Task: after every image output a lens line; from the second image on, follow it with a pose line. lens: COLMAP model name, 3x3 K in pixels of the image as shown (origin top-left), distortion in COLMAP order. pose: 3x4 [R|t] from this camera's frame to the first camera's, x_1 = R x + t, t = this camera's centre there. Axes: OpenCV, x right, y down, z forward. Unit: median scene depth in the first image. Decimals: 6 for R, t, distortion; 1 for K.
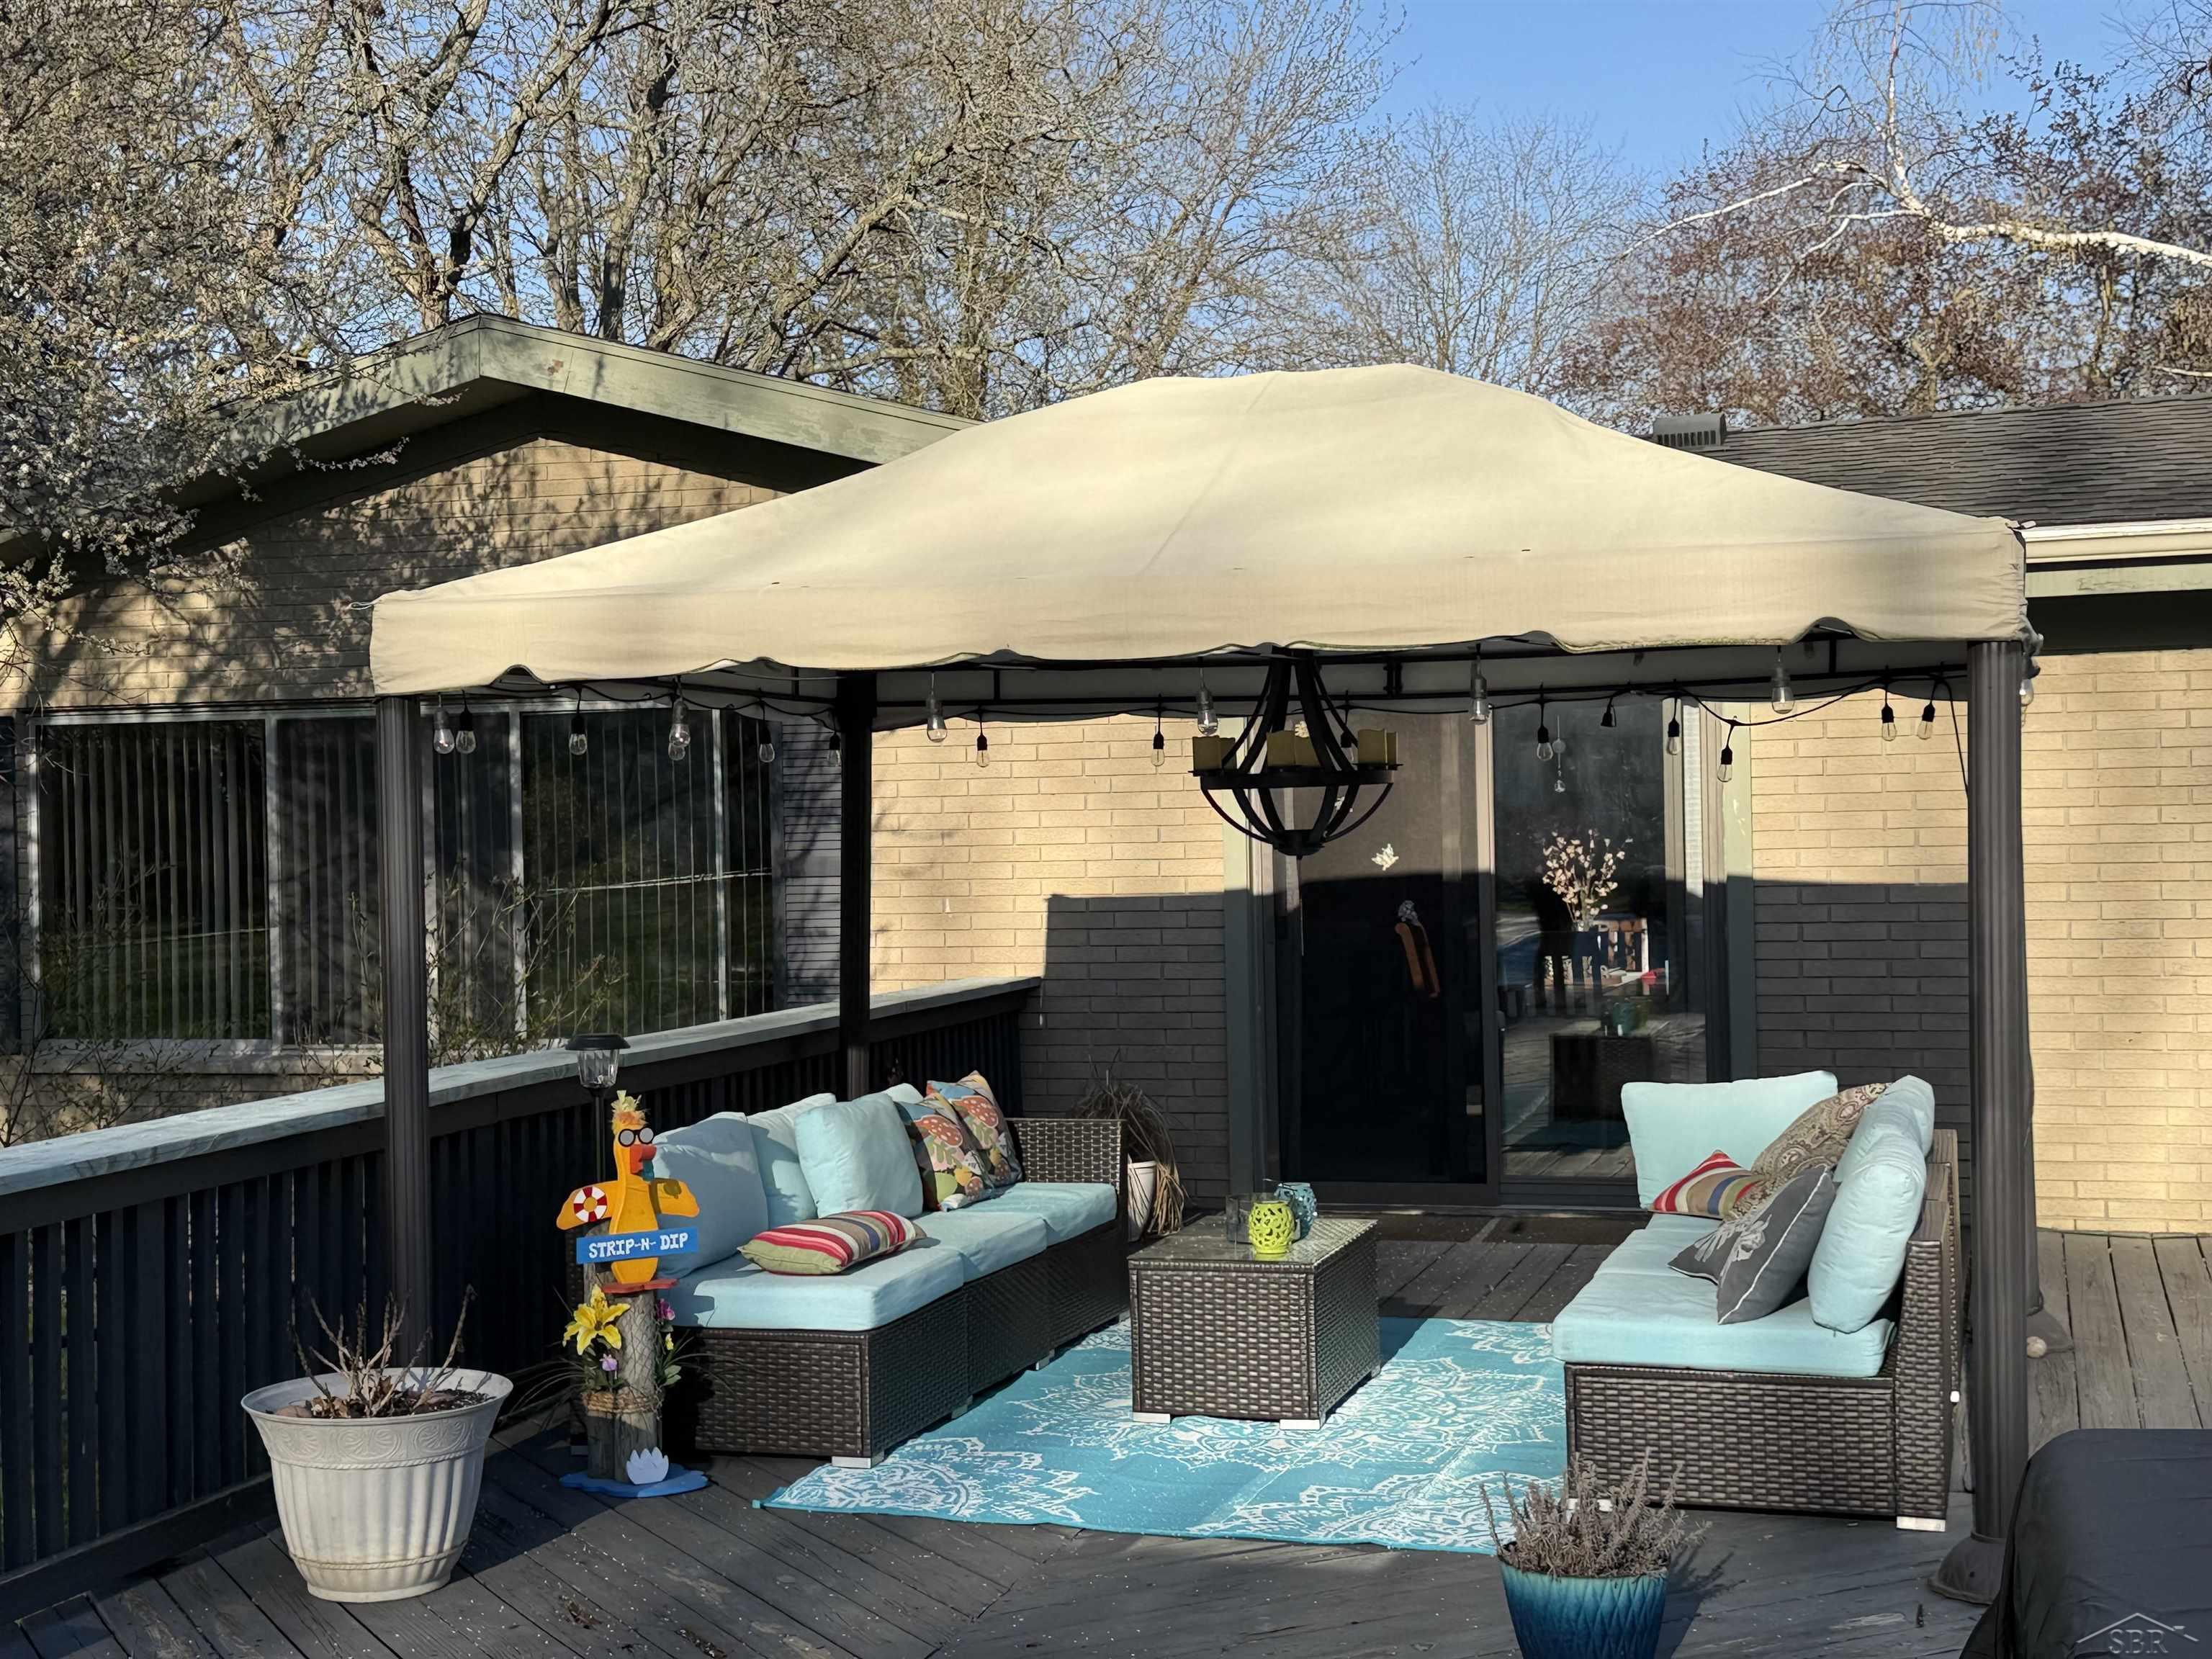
lens RADIAL K [[2939.9, 0, 1106.0], [0, 2939.9, 829.5], [0, 0, 1]] dist [0.131898, 0.020579]
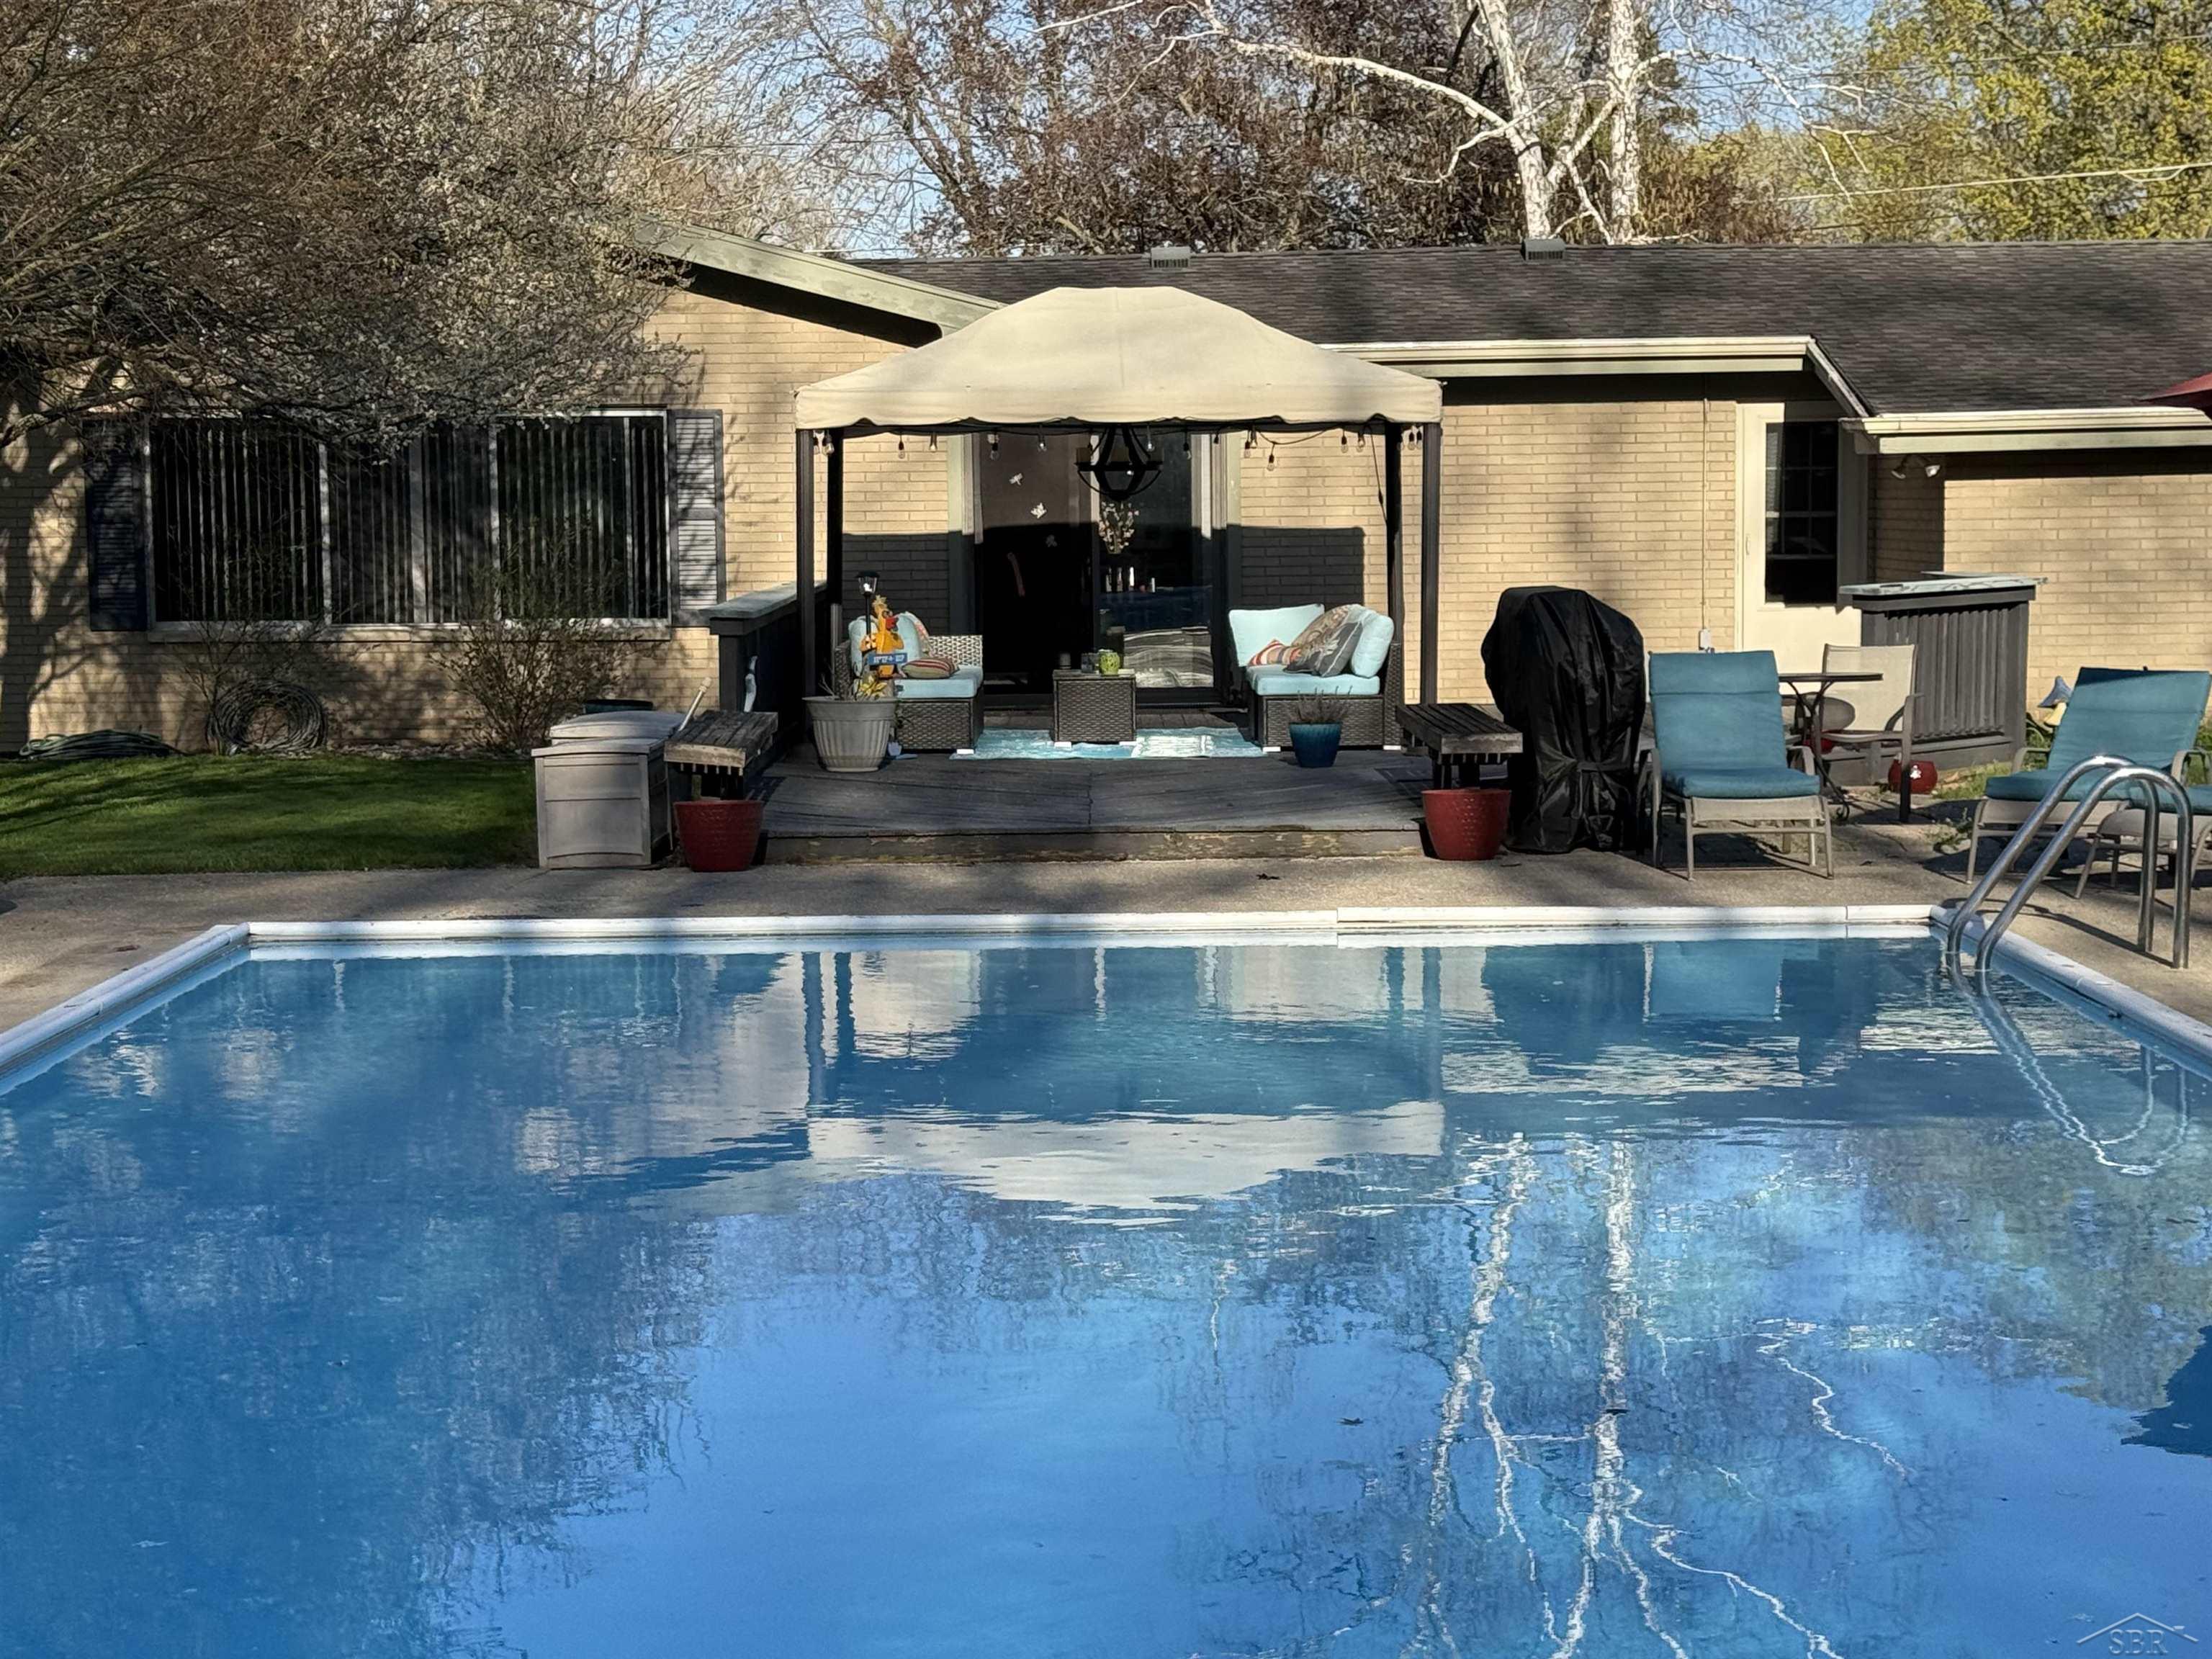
lens RADIAL K [[3961.1, 0, 1106.0], [0, 3961.1, 829.5], [0, 0, 1]] dist [0.096864, -0.015560]
pose [[0.955833, -0.015673, 0.293493, -0.763639], [-0.006459, 0.997216, 0.074289, 0.030887], [-0.293840, -0.072904, 0.953070, -1.743881]]
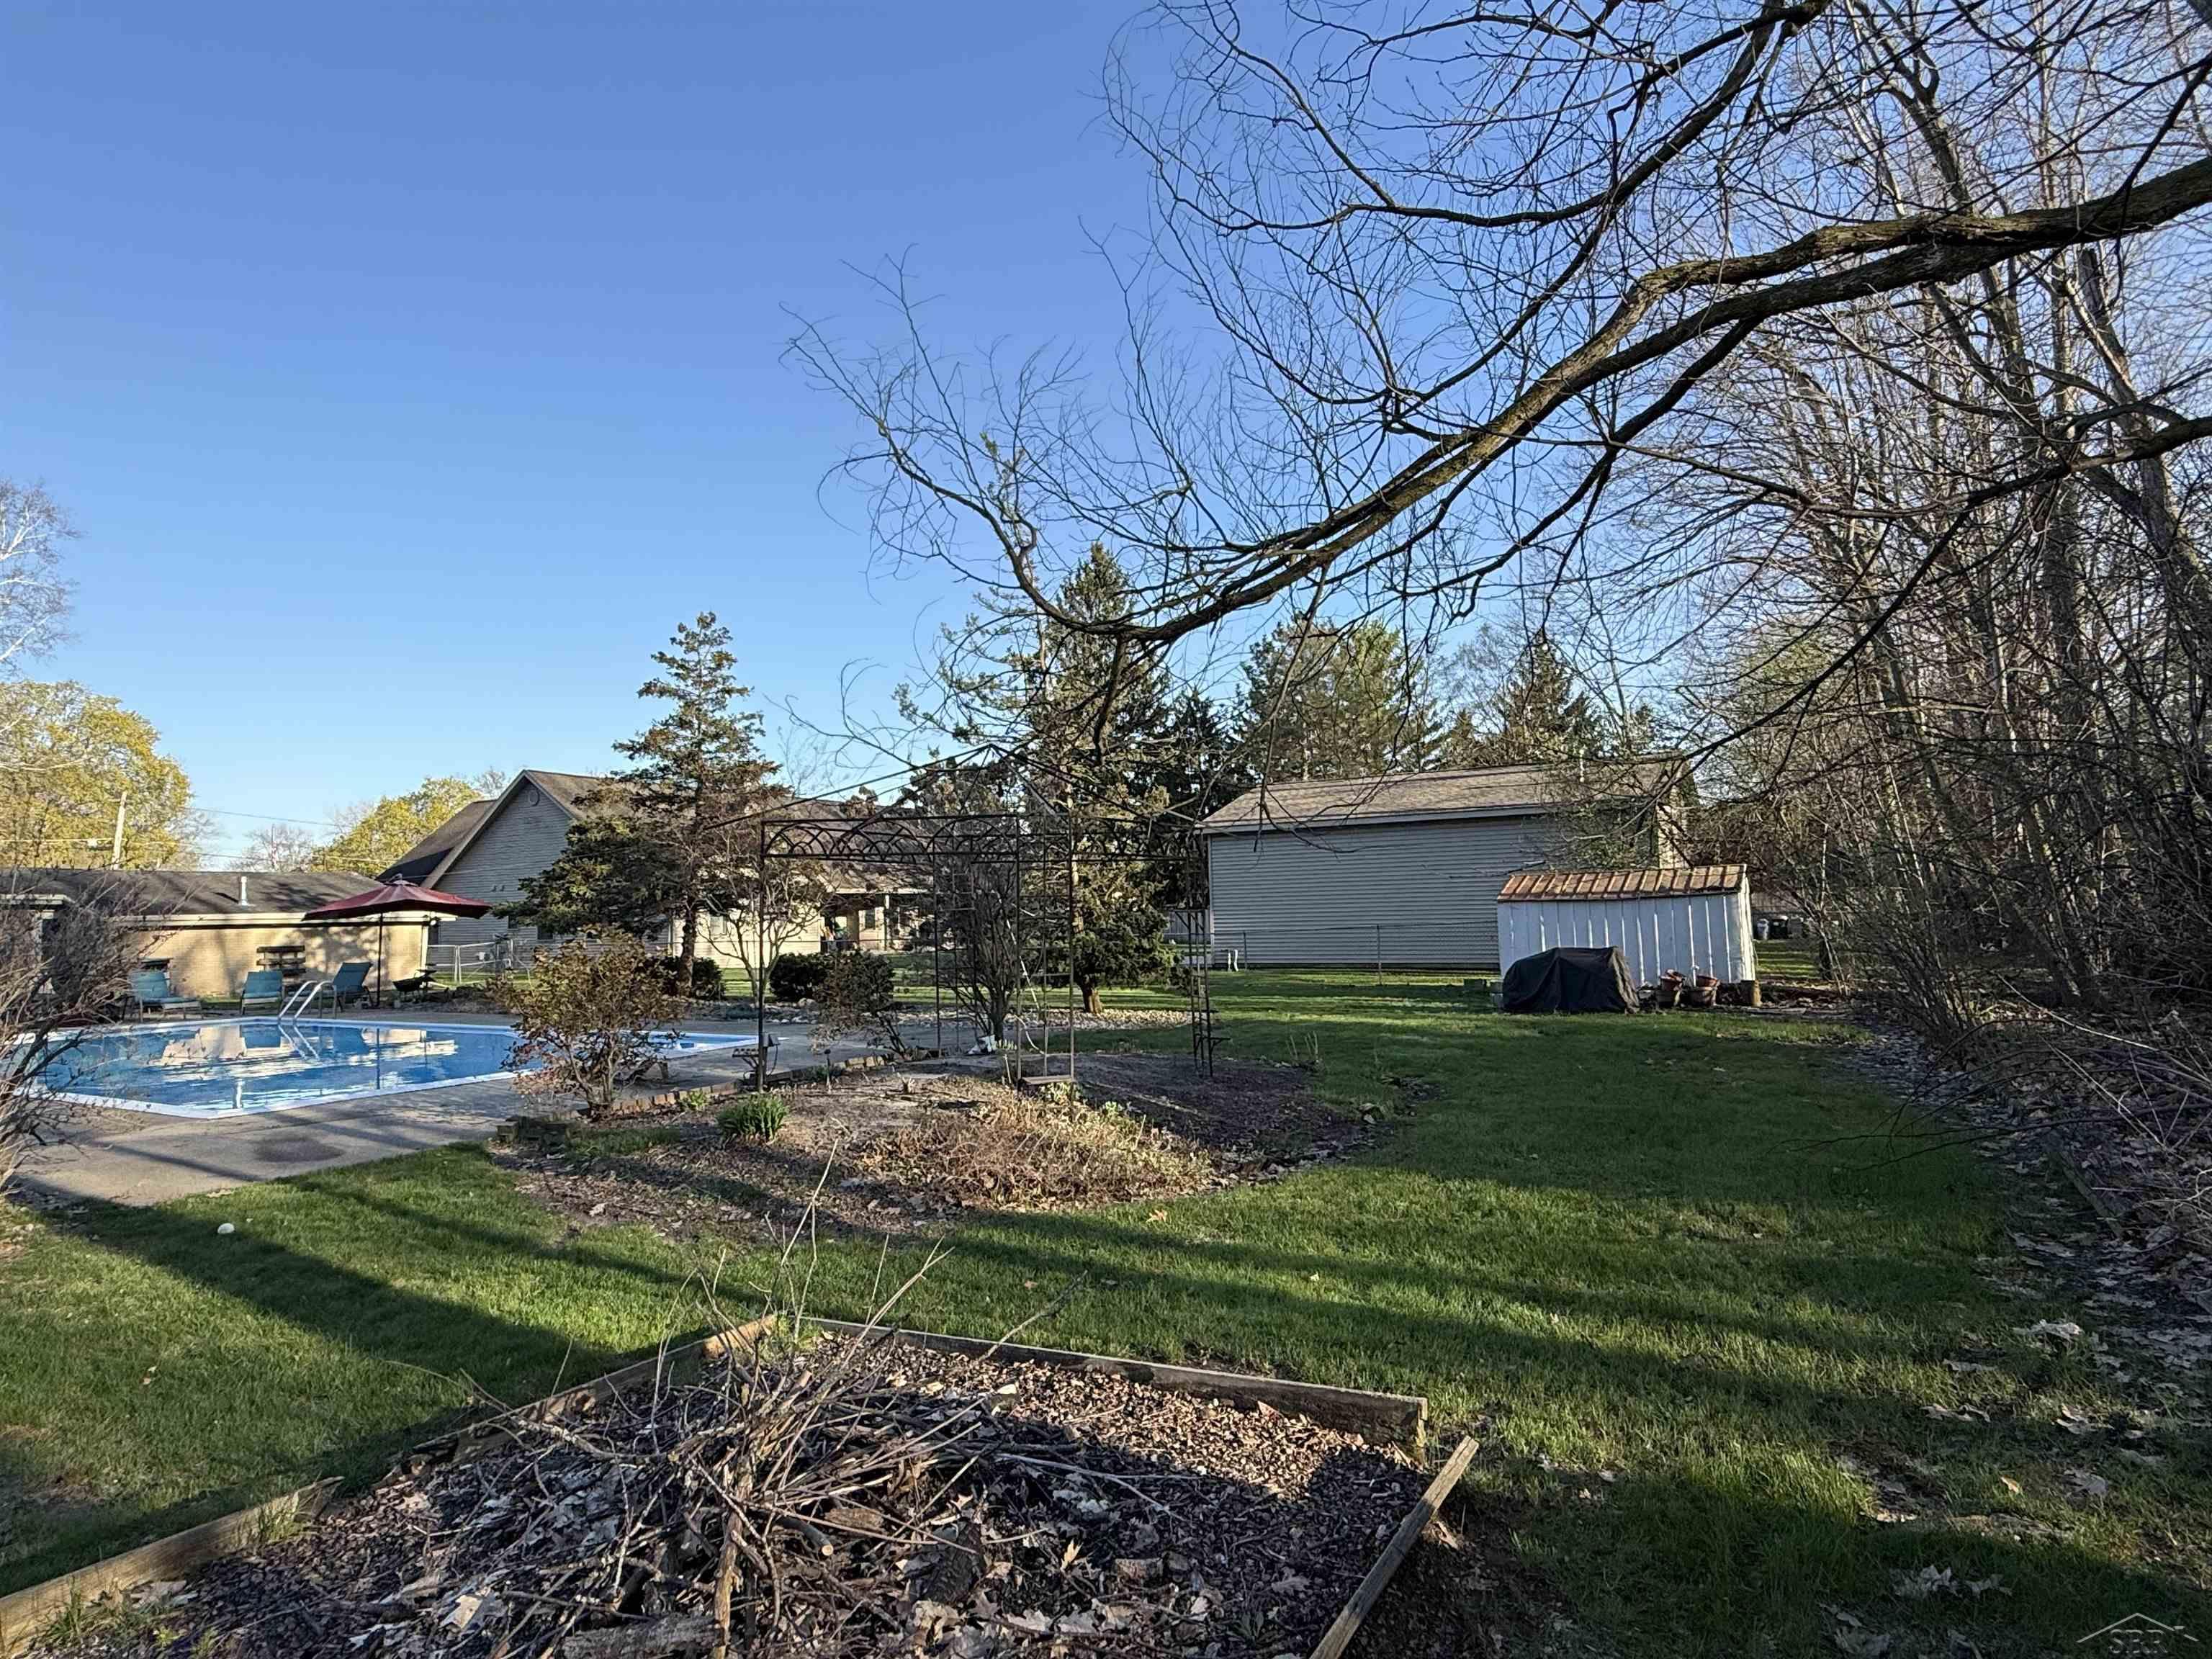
lens RADIAL K [[1217.6, 0, 1106.0], [0, 1217.6, 829.5], [0, 0, 1]] dist [-0.002541, -0.001390]
pose [[0.223752, 0.085245, 0.970911, -1.977677], [0.027919, 0.995198, -0.093811, 0.090764], [-0.974246, 0.048097, 0.220297, -2.501143]]
